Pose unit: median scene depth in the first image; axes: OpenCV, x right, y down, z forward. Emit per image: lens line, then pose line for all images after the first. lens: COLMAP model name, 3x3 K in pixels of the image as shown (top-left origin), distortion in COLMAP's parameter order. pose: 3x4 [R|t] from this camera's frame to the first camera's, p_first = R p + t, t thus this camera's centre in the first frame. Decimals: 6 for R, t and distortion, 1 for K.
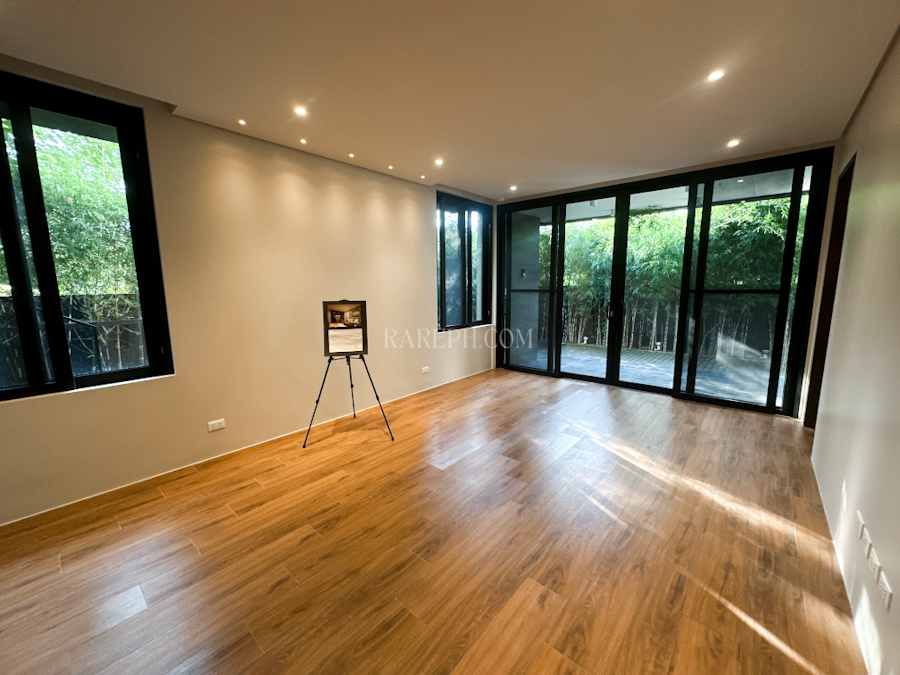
lens RADIAL K [[363.1, 0, 450.3], [0, 363.1, 338.1], [0, 0, 1]] dist [-0.007973, 0.002329]
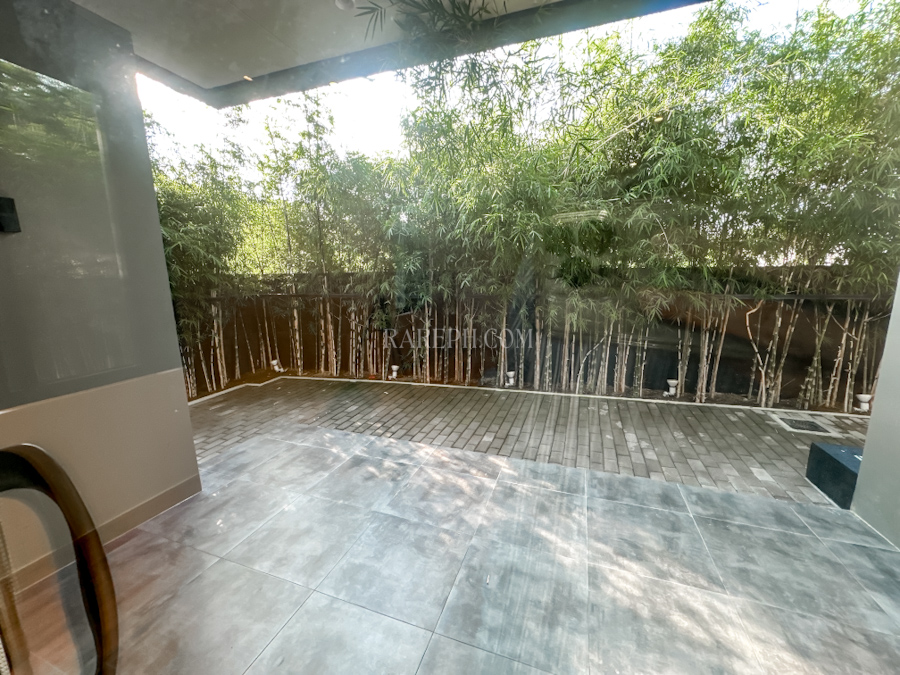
lens RADIAL K [[363.1, 0, 449.8], [0, 363.1, 338.6], [0, 0, 1]] dist [-0.007973, 0.002329]
pose [[0.936036, -0.064363, 0.345967, 0.299431], [0.055236, 0.997817, 0.036189, -0.067136], [-0.347541, -0.014764, 0.937548, 0.514201]]
